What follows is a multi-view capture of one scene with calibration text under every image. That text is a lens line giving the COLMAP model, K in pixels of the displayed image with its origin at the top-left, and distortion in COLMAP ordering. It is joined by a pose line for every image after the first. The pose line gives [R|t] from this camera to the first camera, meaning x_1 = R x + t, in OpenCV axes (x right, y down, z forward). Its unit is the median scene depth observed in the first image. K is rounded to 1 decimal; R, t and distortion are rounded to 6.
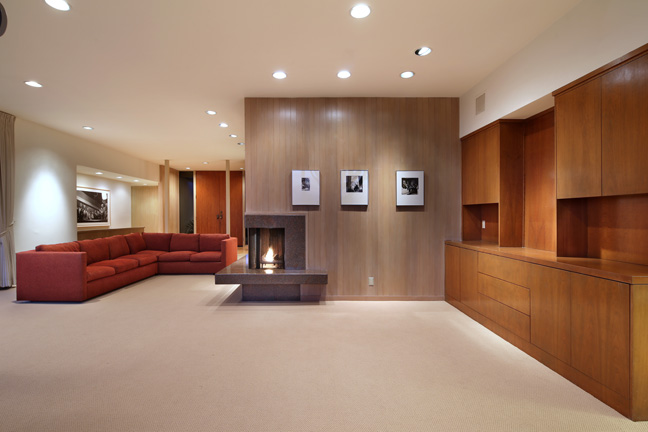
lens RADIAL K [[317.3, 0, 320.9], [0, 317.3, 215.4], [0, 0, 1]] dist [0.005026, 0.000645]
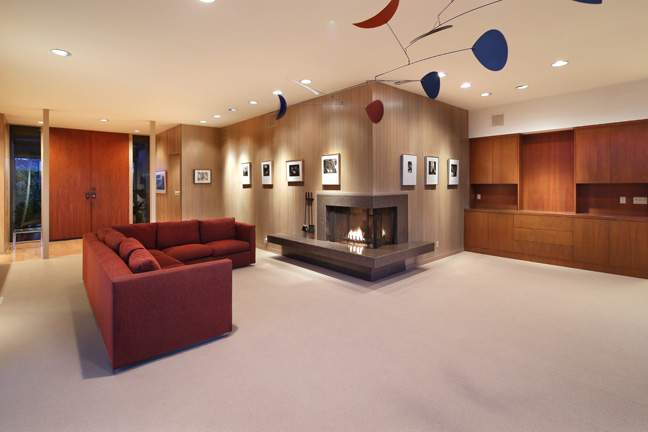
lens RADIAL K [[317.3, 0, 311.6], [0, 317.3, 183.3], [0, 0, 1]] dist [0.005026, 0.000645]
pose [[0.754516, -0.008806, 0.656223, -1.065307], [0.011834, 0.999930, -0.000188, -0.043794], [-0.656175, 0.007908, 0.754567, 0.371124]]
